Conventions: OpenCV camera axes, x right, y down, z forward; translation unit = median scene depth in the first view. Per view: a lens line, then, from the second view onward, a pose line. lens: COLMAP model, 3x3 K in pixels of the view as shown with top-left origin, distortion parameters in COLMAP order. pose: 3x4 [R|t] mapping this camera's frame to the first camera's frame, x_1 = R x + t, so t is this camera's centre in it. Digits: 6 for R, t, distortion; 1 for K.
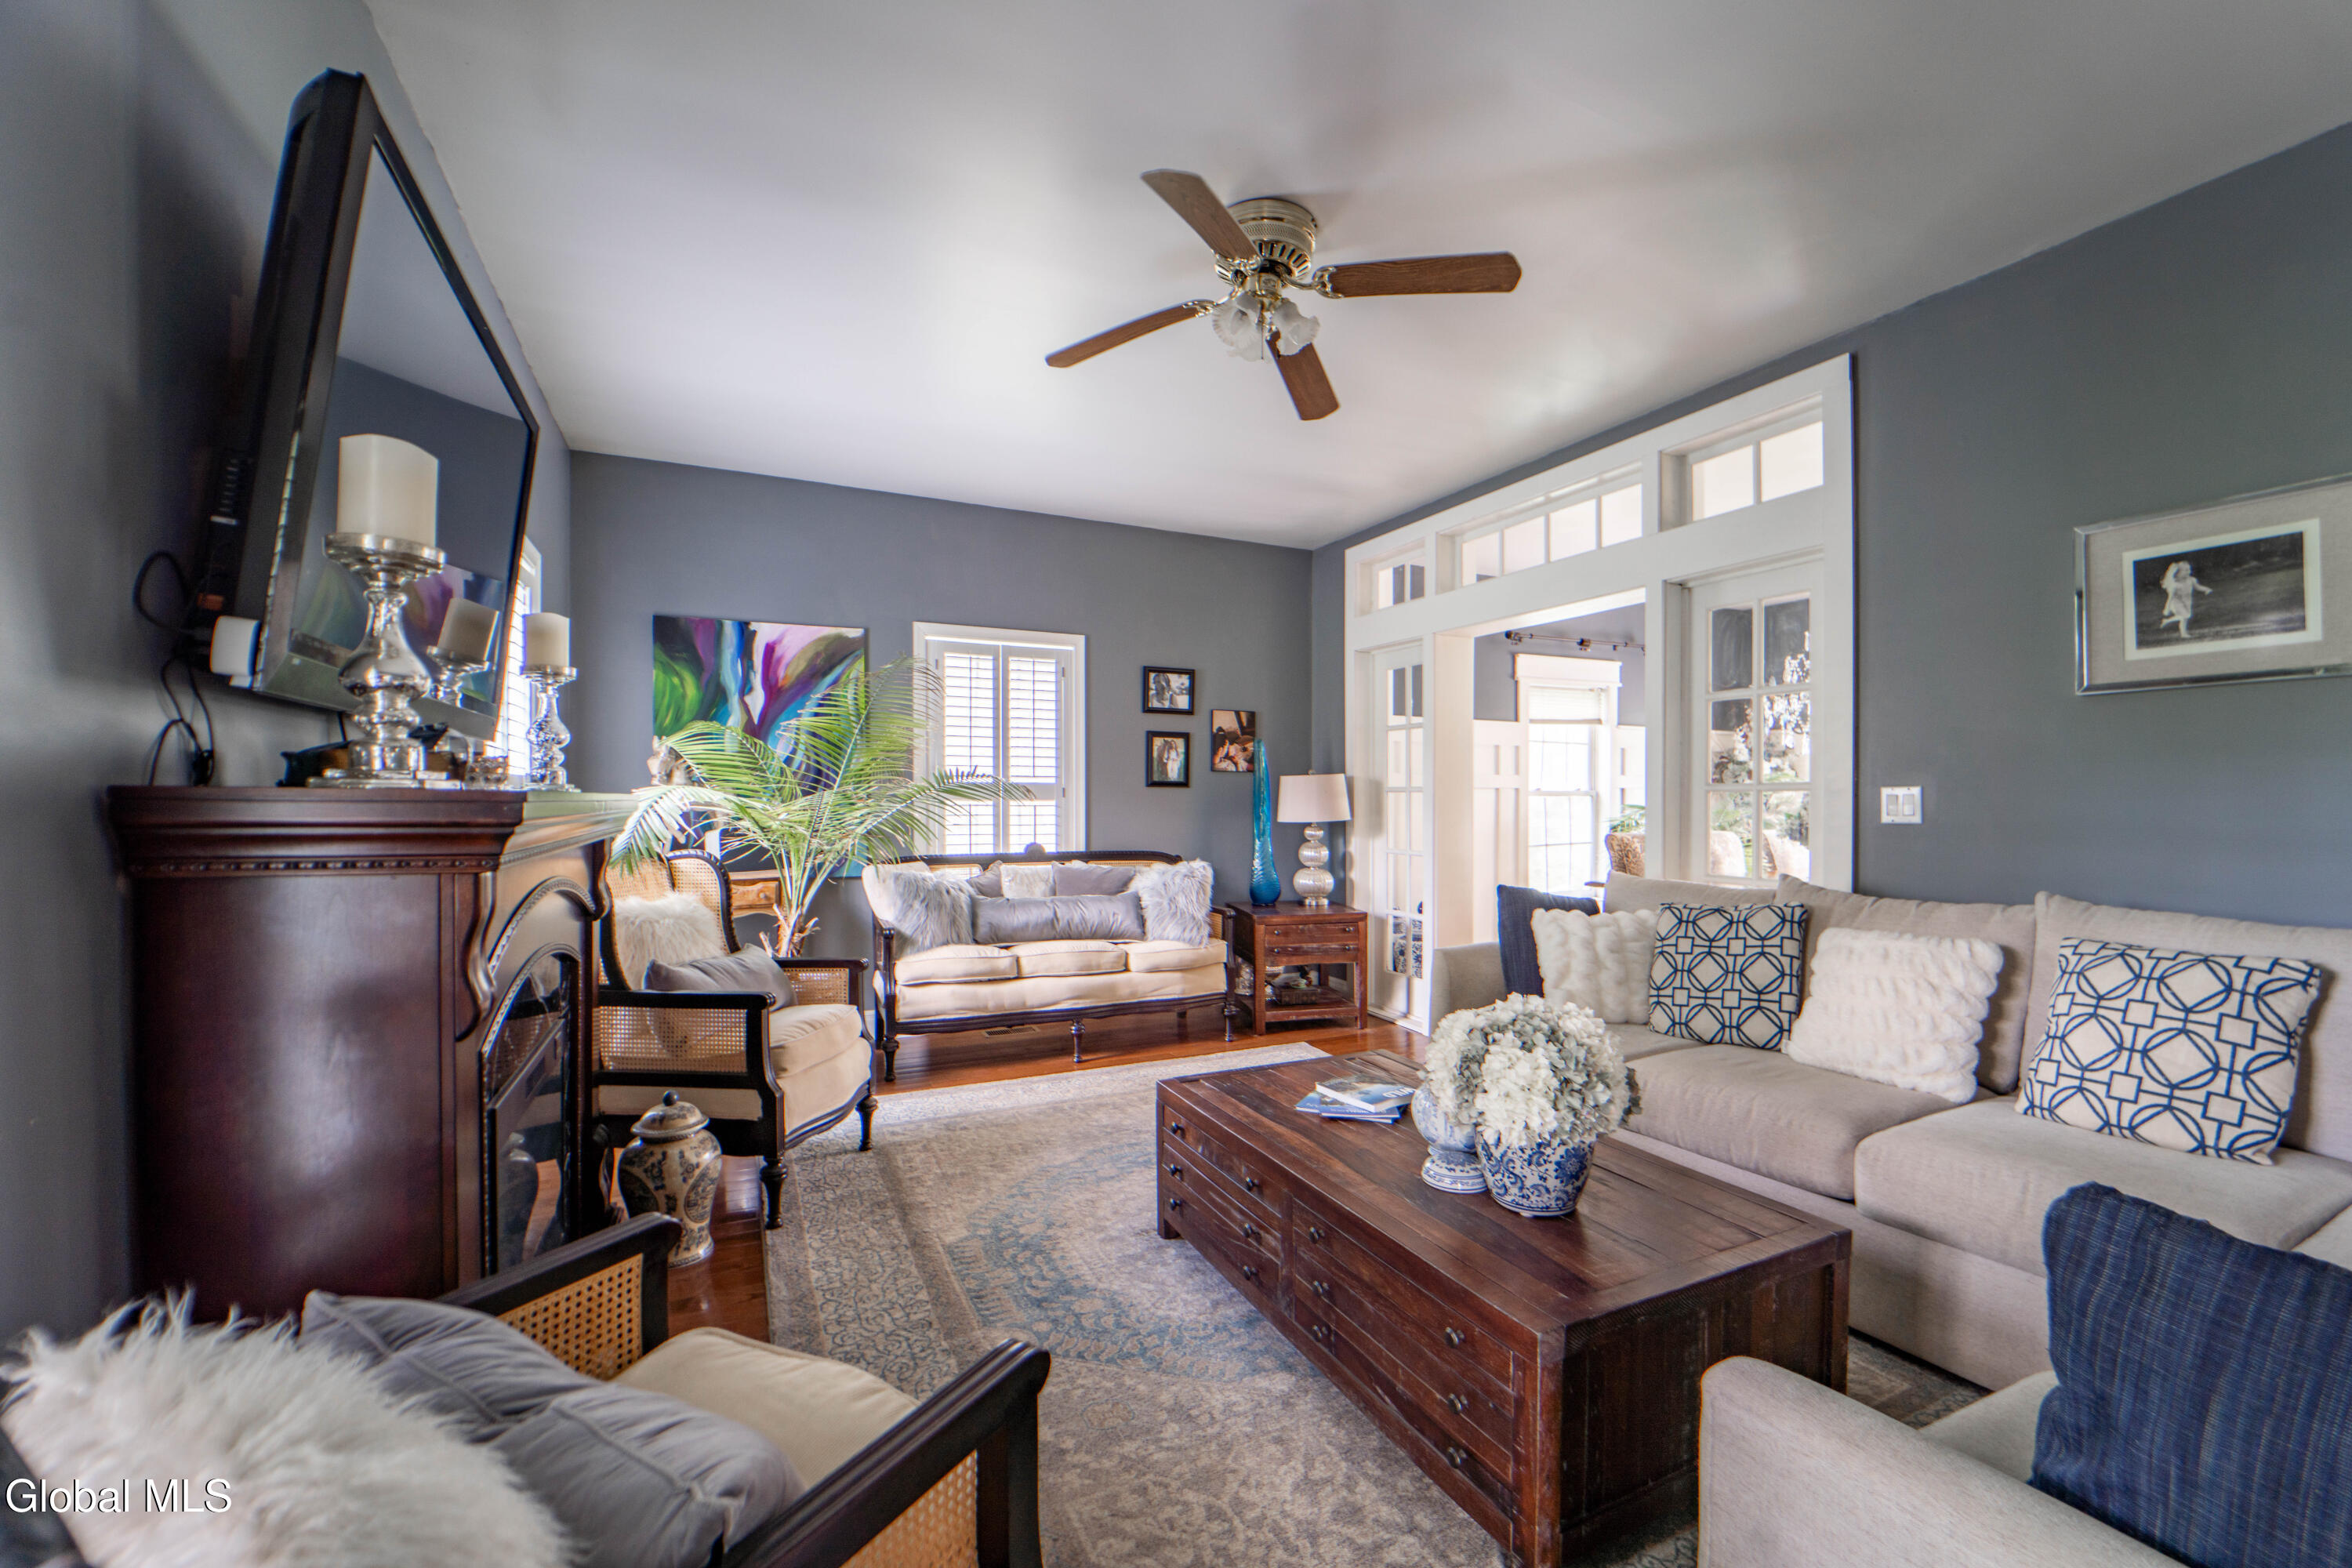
lens RADIAL K [[965.6, 0, 1190.7], [0, 965.6, 808.9], [0, 0, 1]] dist [-0.000346, -0.000085]
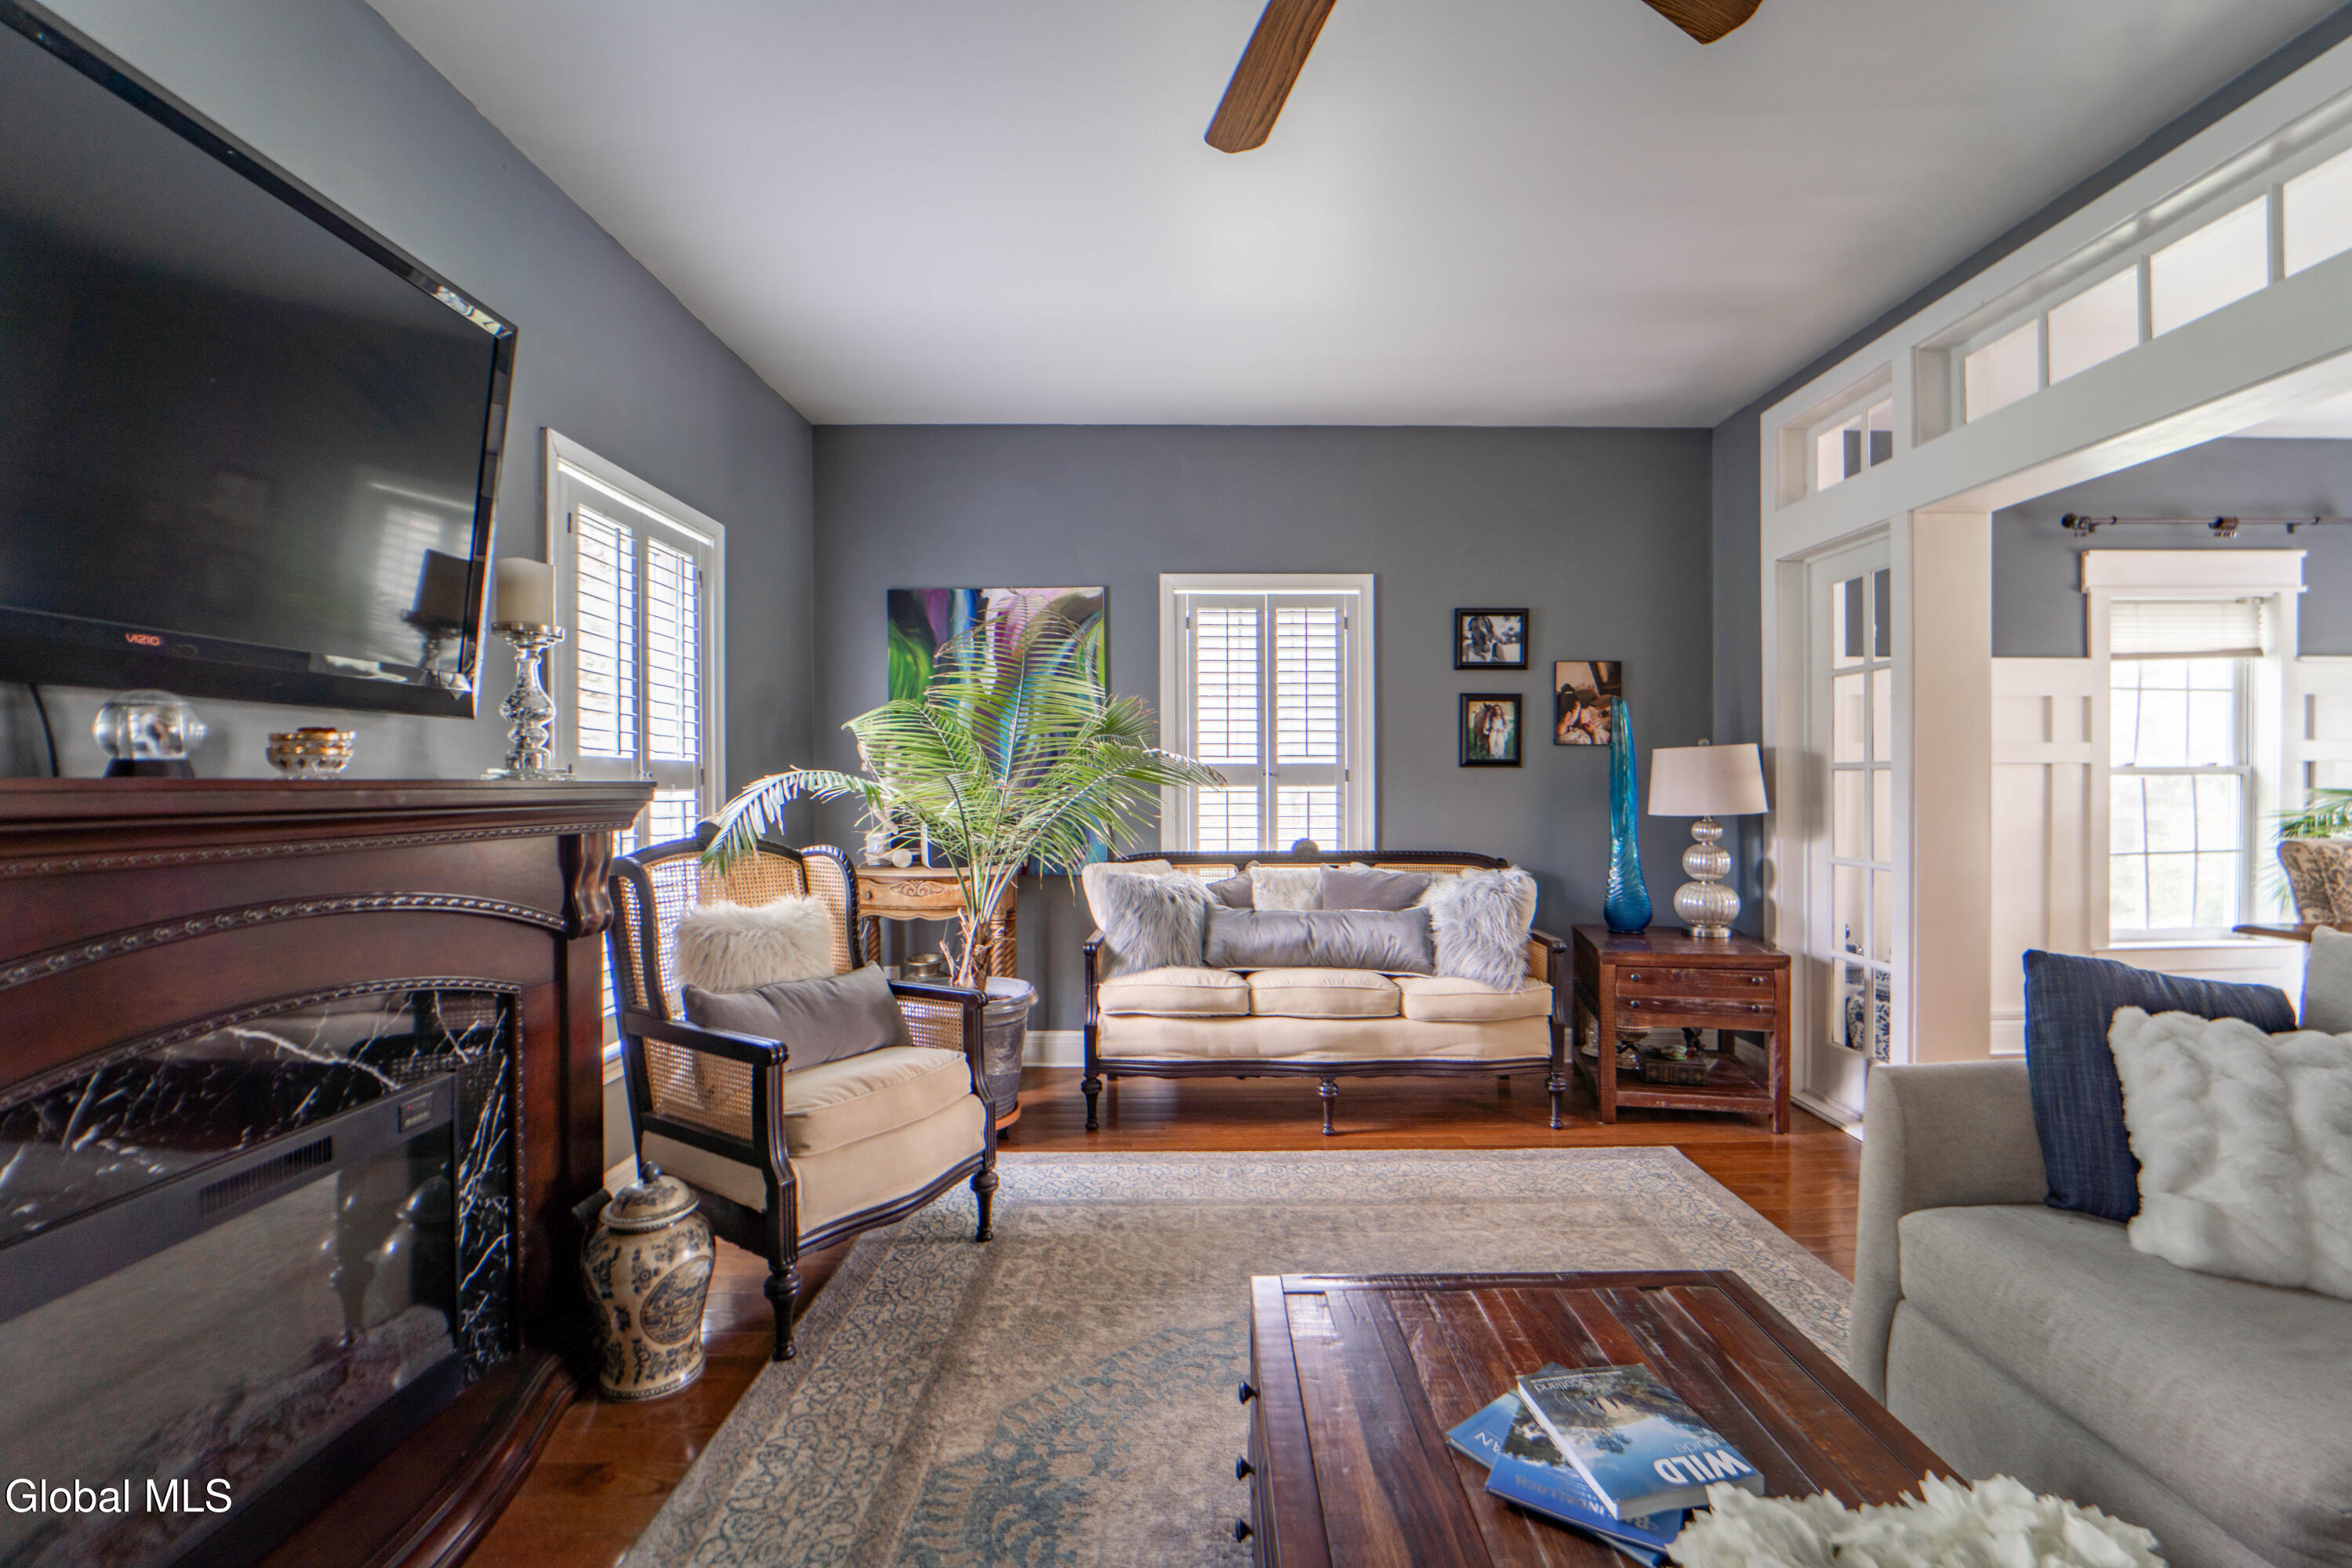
lens RADIAL K [[962.4, 0, 1187.2], [0, 962.4, 794.5], [0, 0, 1]] dist [-0.017428, -0.000568]
pose [[0.905375, -0.000407, -0.424613, 0.096489], [0.000753, 1.000000, 0.000648, -0.002348], [0.424613, -0.000907, 0.905375, 0.266817]]
